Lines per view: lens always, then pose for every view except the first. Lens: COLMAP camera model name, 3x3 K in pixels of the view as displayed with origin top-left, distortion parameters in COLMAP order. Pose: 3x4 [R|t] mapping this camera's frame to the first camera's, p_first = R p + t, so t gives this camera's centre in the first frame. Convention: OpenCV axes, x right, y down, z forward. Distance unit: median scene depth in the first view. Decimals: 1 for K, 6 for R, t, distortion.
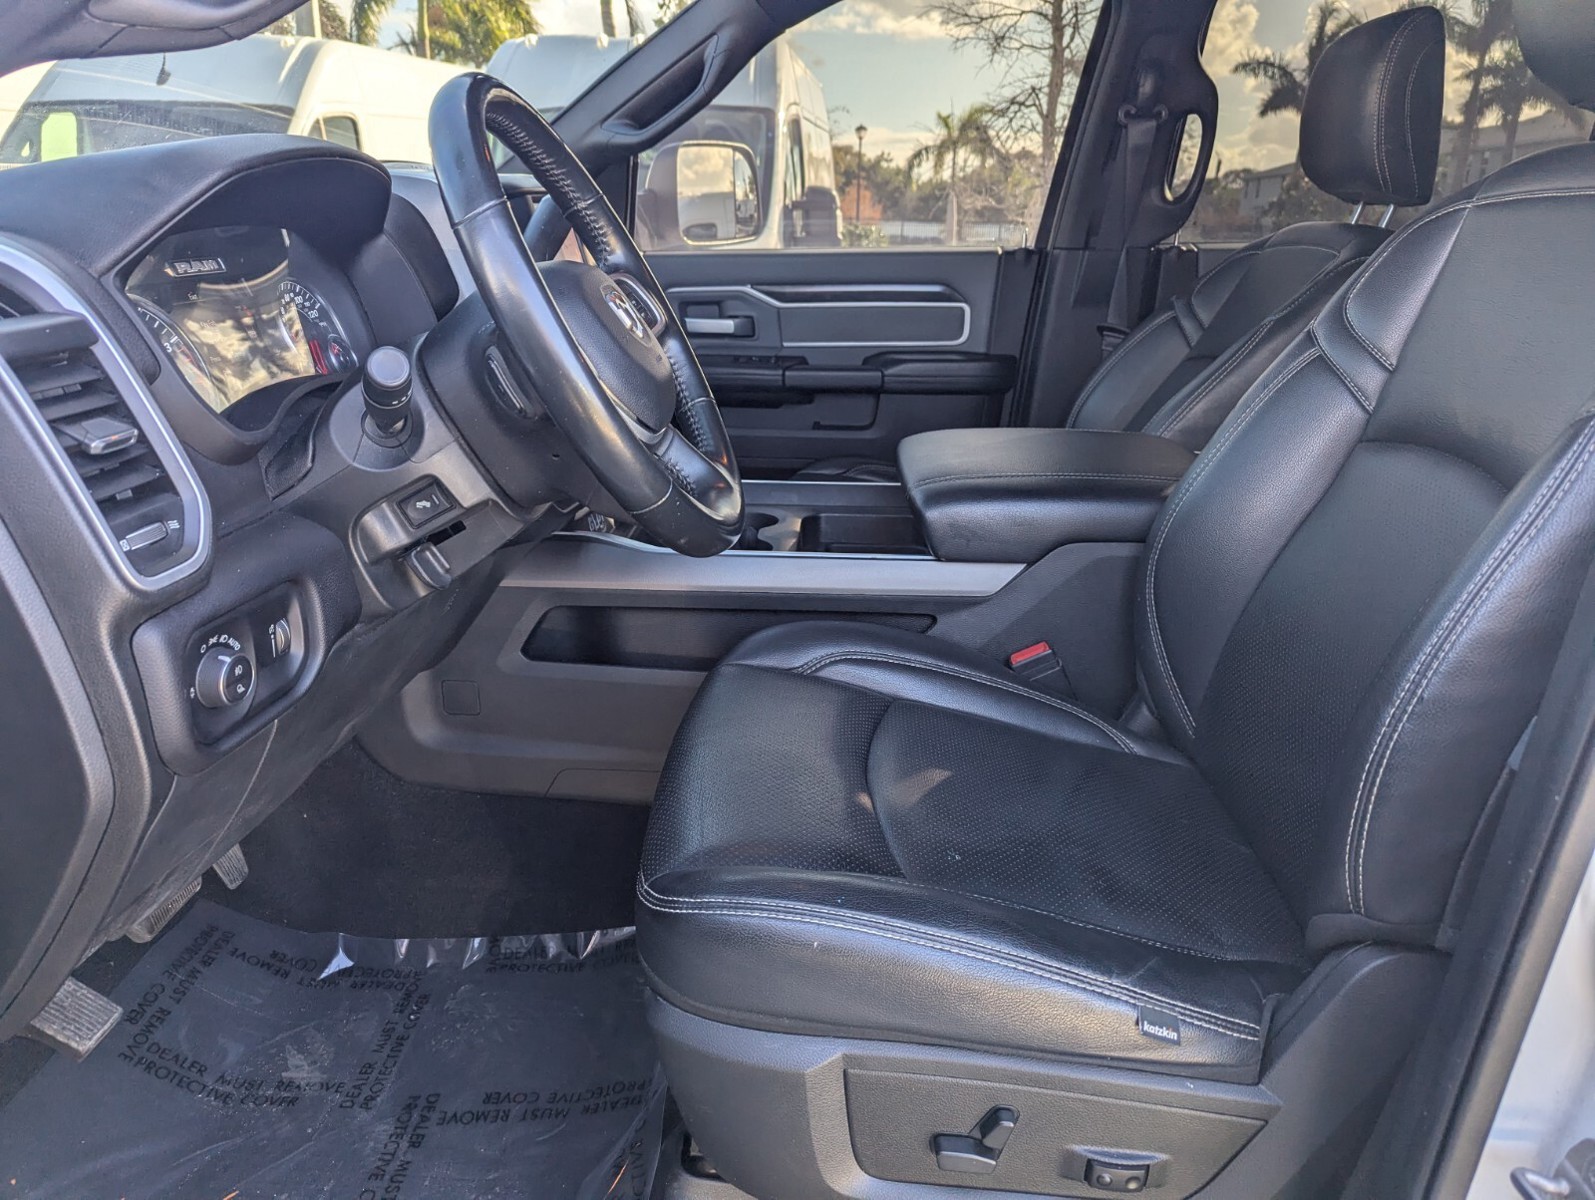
lens RADIAL K [[1161.2, 0, 797.5], [0, 1161.2, 600.0], [0, 0, 1]] dist [0.046054, -0.039574]
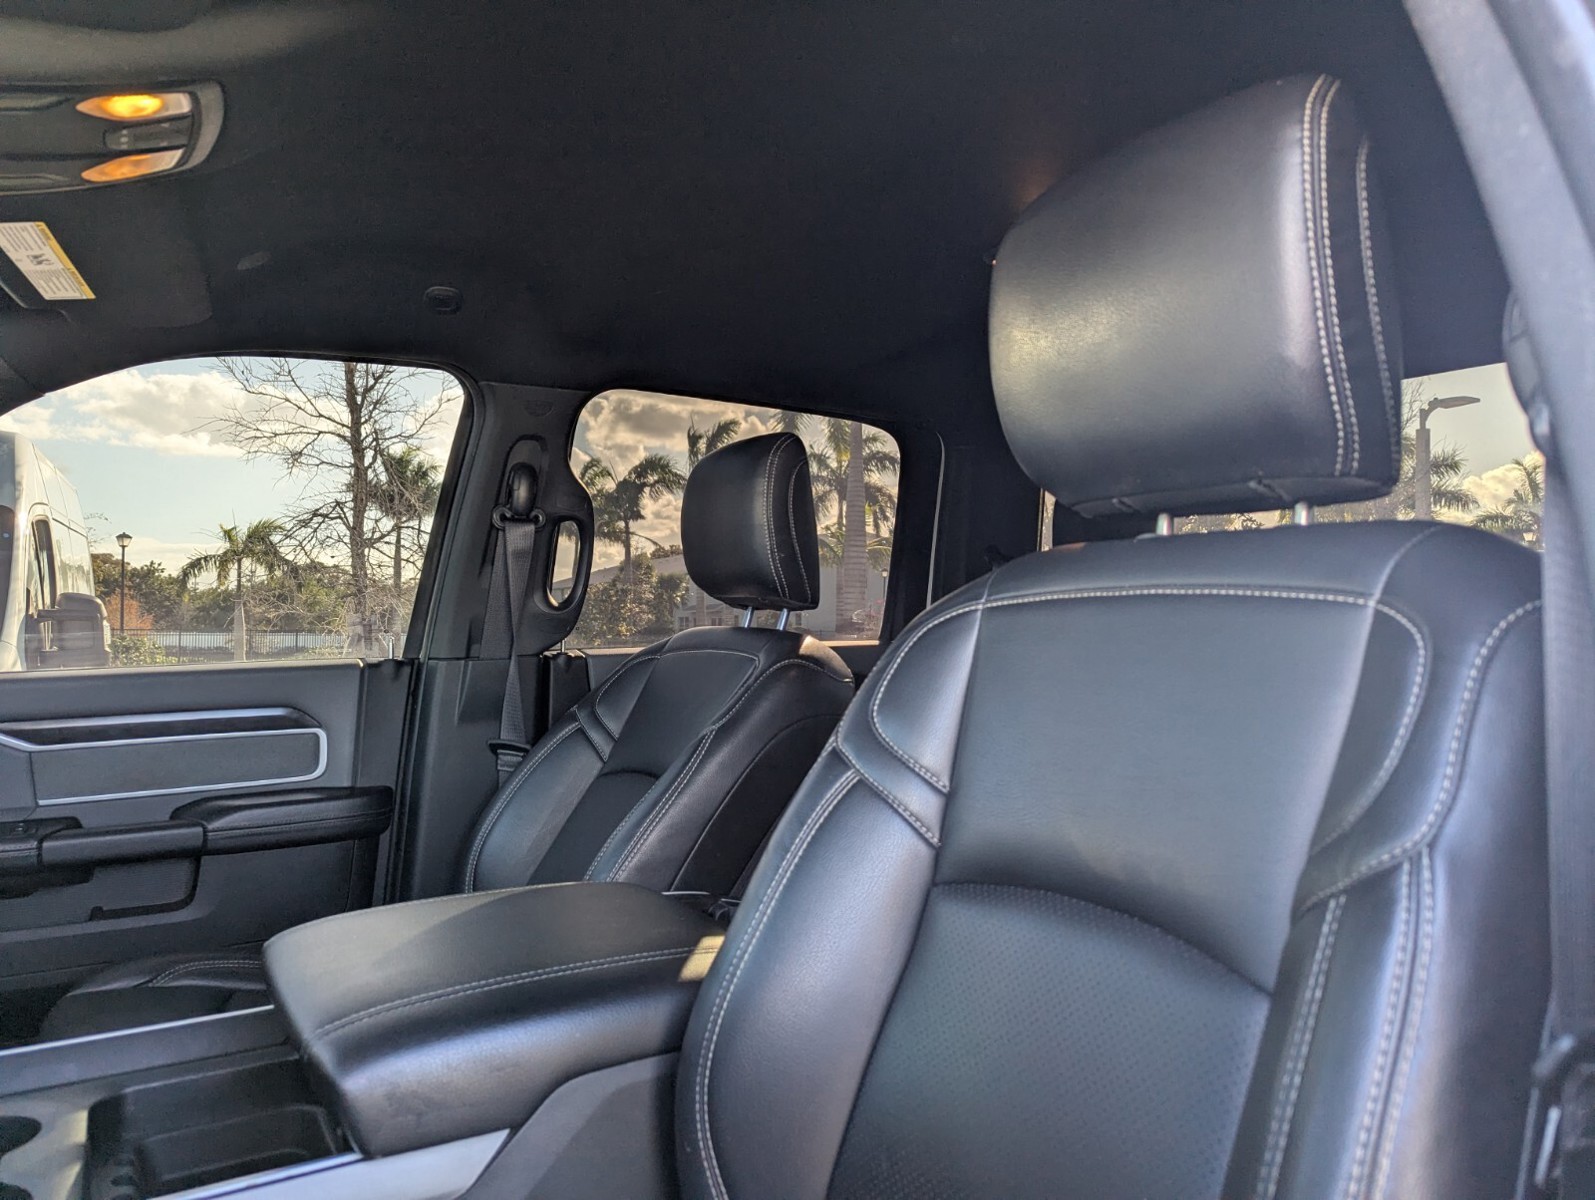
lens RADIAL K [[1132.6, 0, 802.8], [0, 1132.6, 583.0], [0, 0, 1]] dist [0.064641, -0.059495]
pose [[0.832173, 0.005903, 0.554485, -0.015549], [0.185781, 0.939185, -0.288819, -0.062315], [-0.522469, 0.343360, 0.780468, 0.189836]]
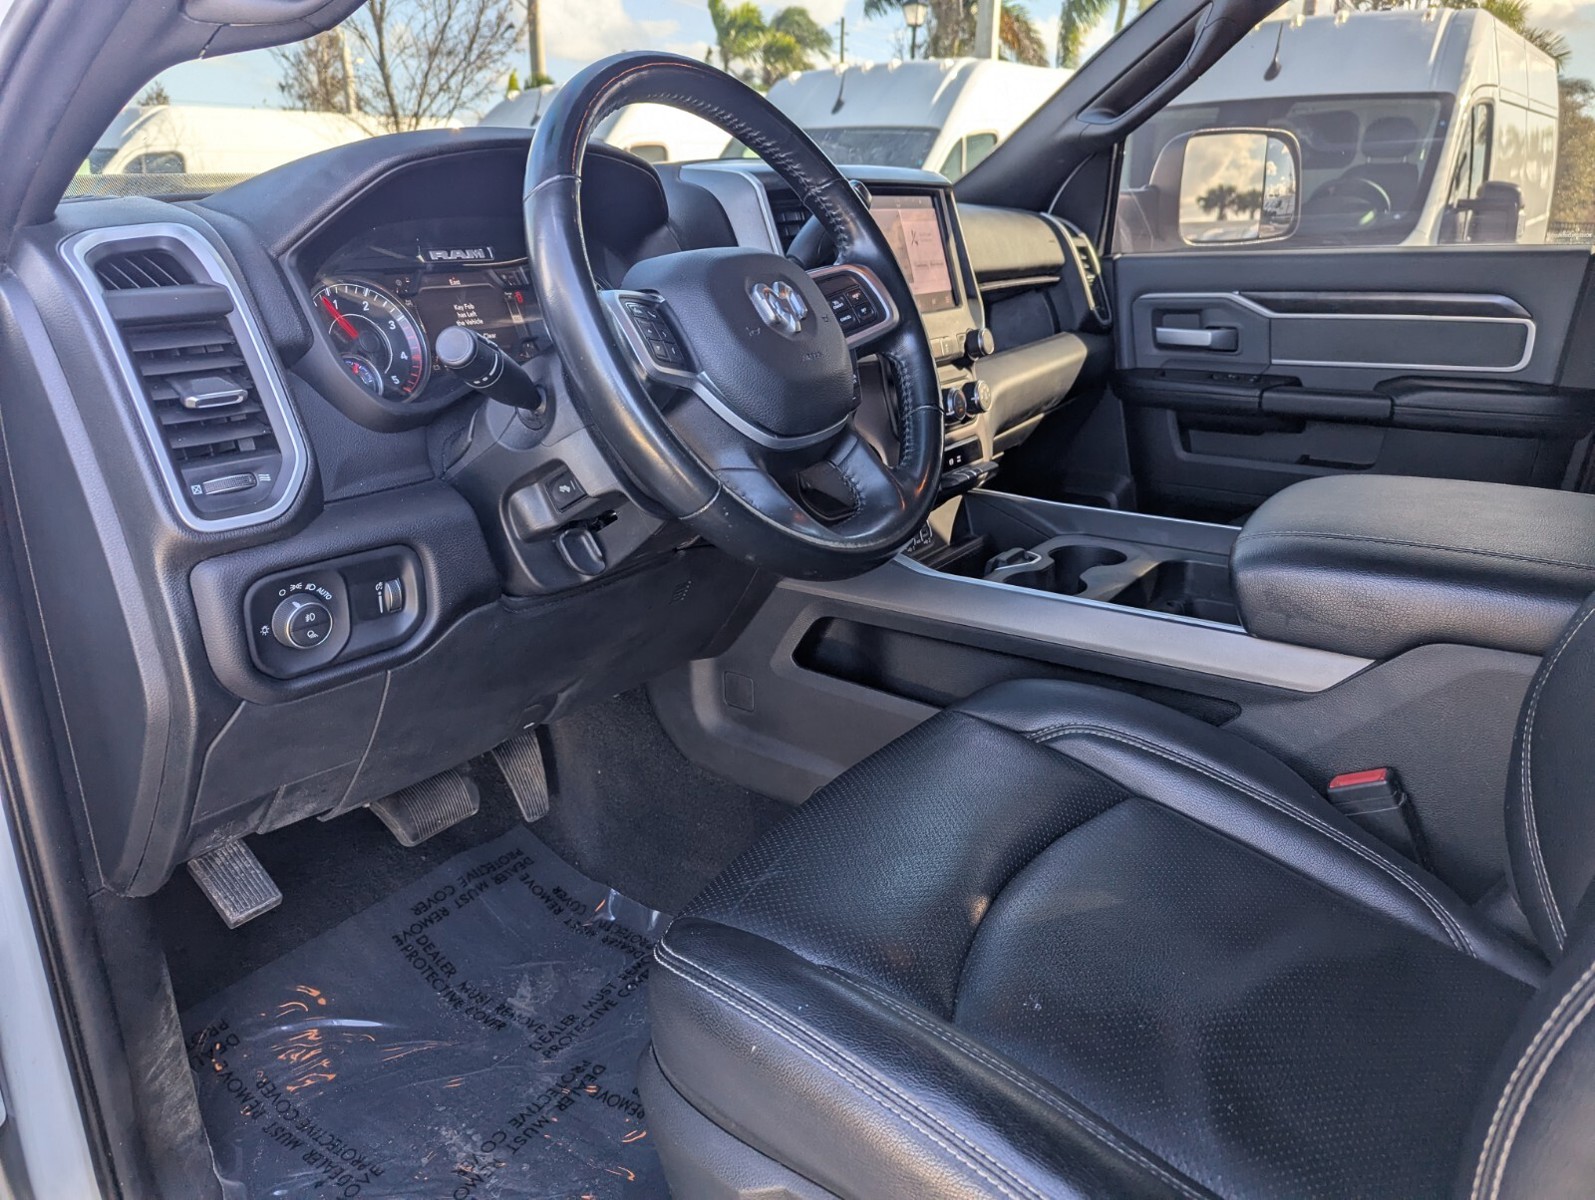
lens RADIAL K [[1161.2, 0, 797.5], [0, 1161.2, 600.0], [0, 0, 1]] dist [0.046054, -0.039574]
pose [[0.848883, 0.151751, -0.506330, 0.157939], [-0.157127, 0.987047, 0.032395, -0.021662], [0.504687, 0.052059, 0.861731, 0.101885]]
